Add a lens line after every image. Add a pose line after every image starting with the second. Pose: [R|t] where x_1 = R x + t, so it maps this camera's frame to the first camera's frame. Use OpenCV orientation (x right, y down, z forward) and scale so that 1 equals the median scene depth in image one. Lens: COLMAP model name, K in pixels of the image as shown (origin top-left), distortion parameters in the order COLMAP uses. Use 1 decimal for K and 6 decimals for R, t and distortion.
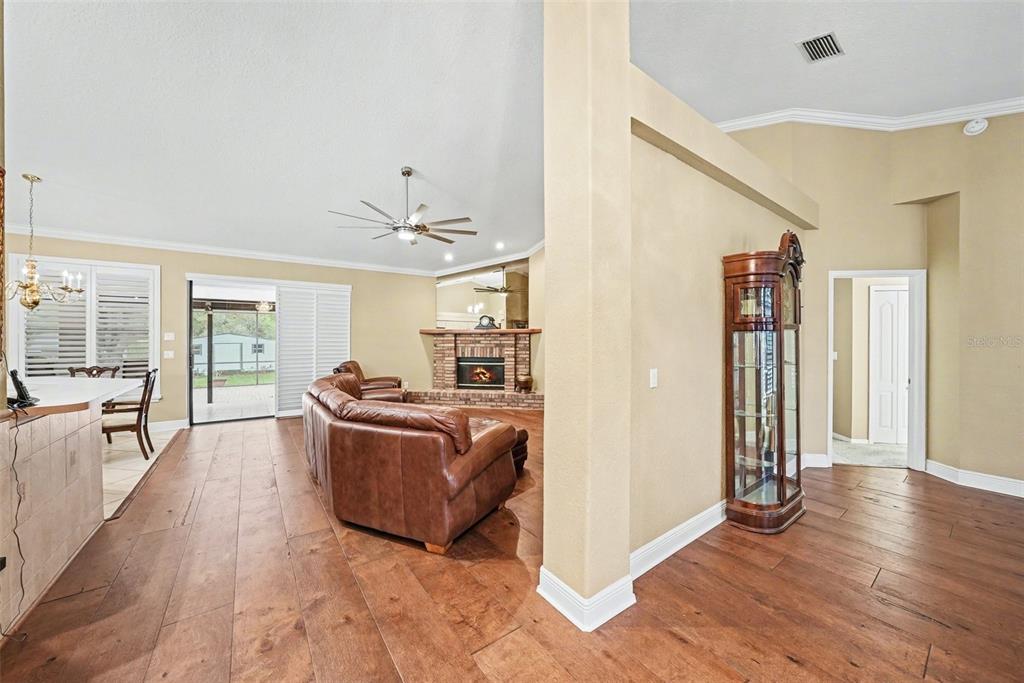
lens RADIAL K [[350.7, 0, 517.8], [0, 350.7, 340.6], [0, 0, 1]] dist [-0.008749, 0.000024]
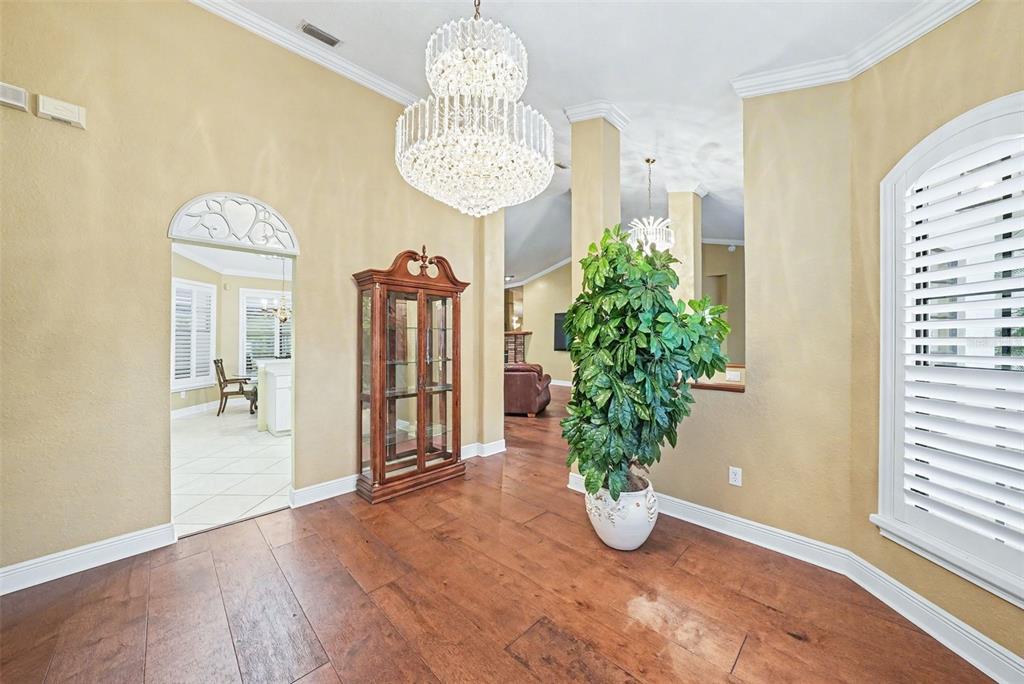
lens RADIAL K [[367.7, 0, 515.0], [0, 367.7, 337.1], [0, 0, 1]] dist [-0.029783, 0.005667]
pose [[0.986946, -0.004620, 0.160982, -0.694524], [0.006369, 0.999926, -0.010347, 0.012377], [-0.160923, 0.011237, 0.986903, -1.526974]]
